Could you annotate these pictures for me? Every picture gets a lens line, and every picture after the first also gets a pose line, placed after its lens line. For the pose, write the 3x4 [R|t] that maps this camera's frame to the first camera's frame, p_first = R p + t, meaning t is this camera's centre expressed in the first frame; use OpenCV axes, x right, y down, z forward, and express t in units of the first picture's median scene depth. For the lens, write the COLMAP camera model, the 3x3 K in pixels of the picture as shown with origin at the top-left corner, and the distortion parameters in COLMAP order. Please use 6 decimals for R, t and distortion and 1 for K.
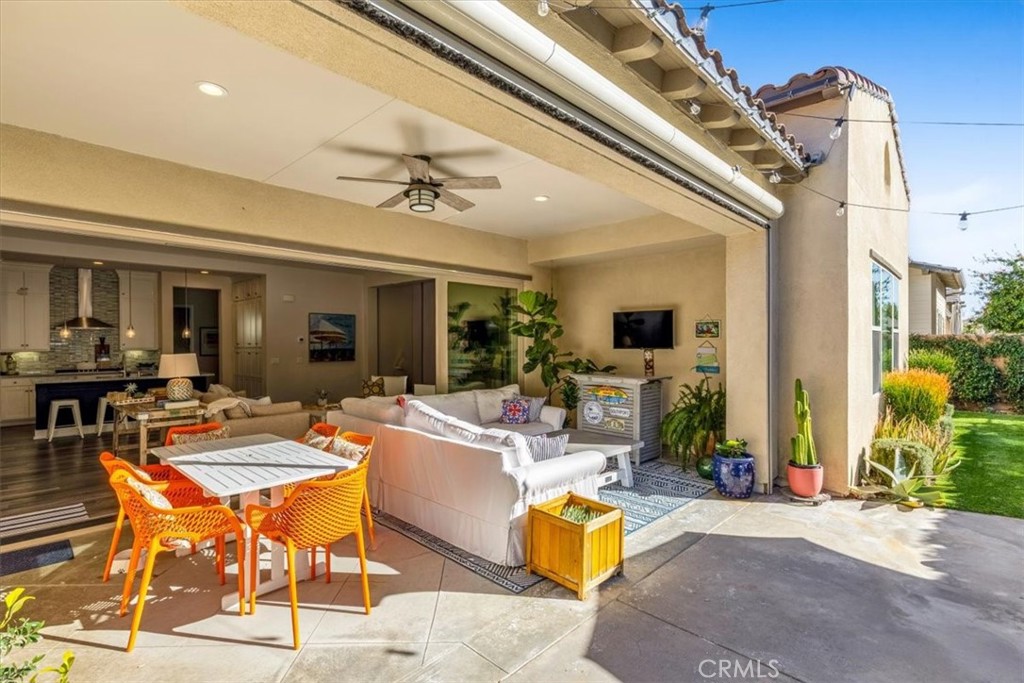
lens RADIAL K [[480.8, 0, 501.6], [0, 480.8, 347.6], [0, 0, 1]] dist [0.007557, 0.000968]
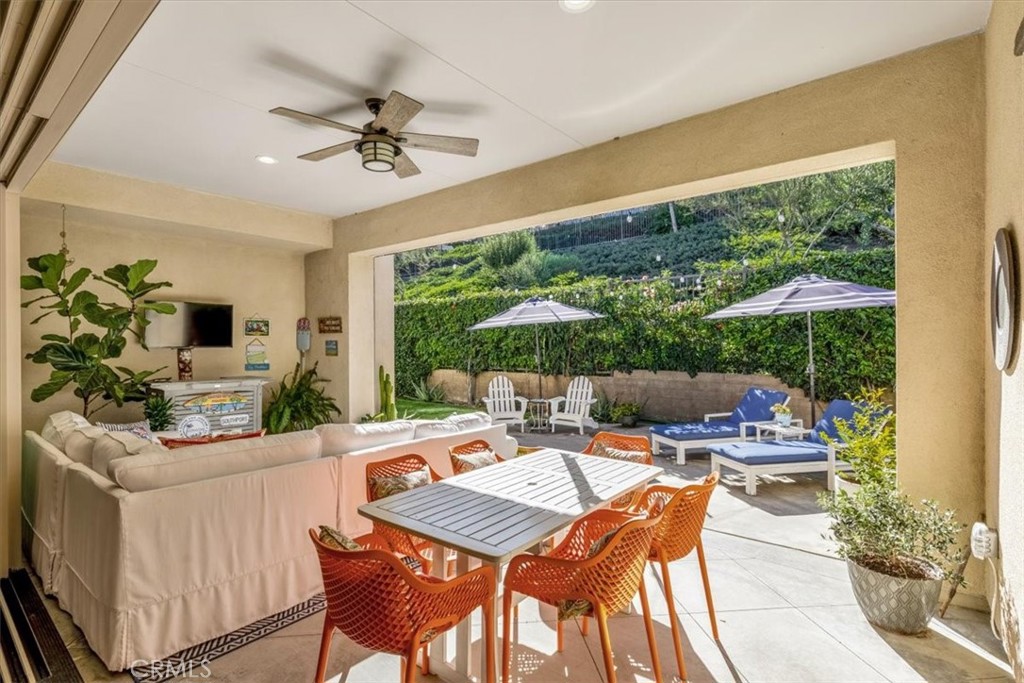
lens RADIAL K [[480.8, 0, 505.4], [0, 480.8, 341.6], [0, 0, 1]] dist [0.007557, 0.000968]
pose [[-0.090463, 0.004746, 0.995889, -0.636922], [0.013727, 0.999900, -0.003518, 0.002469], [-0.995805, 0.013353, -0.090519, 0.567461]]
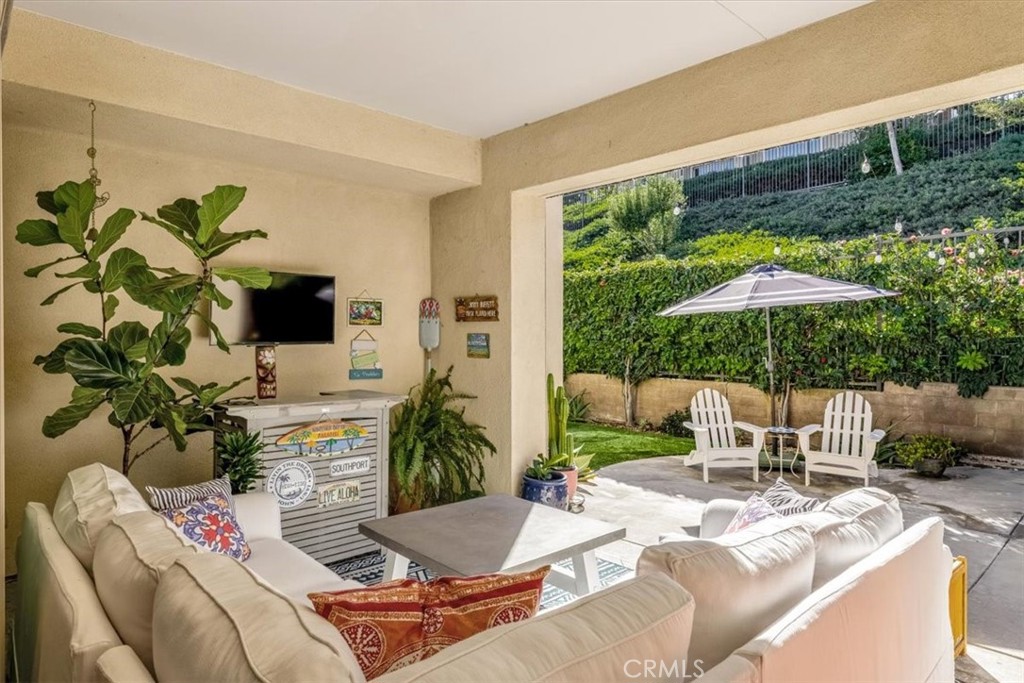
lens RADIAL K [[601.1, 0, 519.2], [0, 601.1, 334.3], [0, 0, 1]] dist [0.014267, -0.000763]
pose [[0.038227, 0.000686, 0.999269, -0.380285], [0.009723, 0.999952, -0.001058, -0.005643], [-0.999222, 0.009757, 0.038219, 0.759592]]
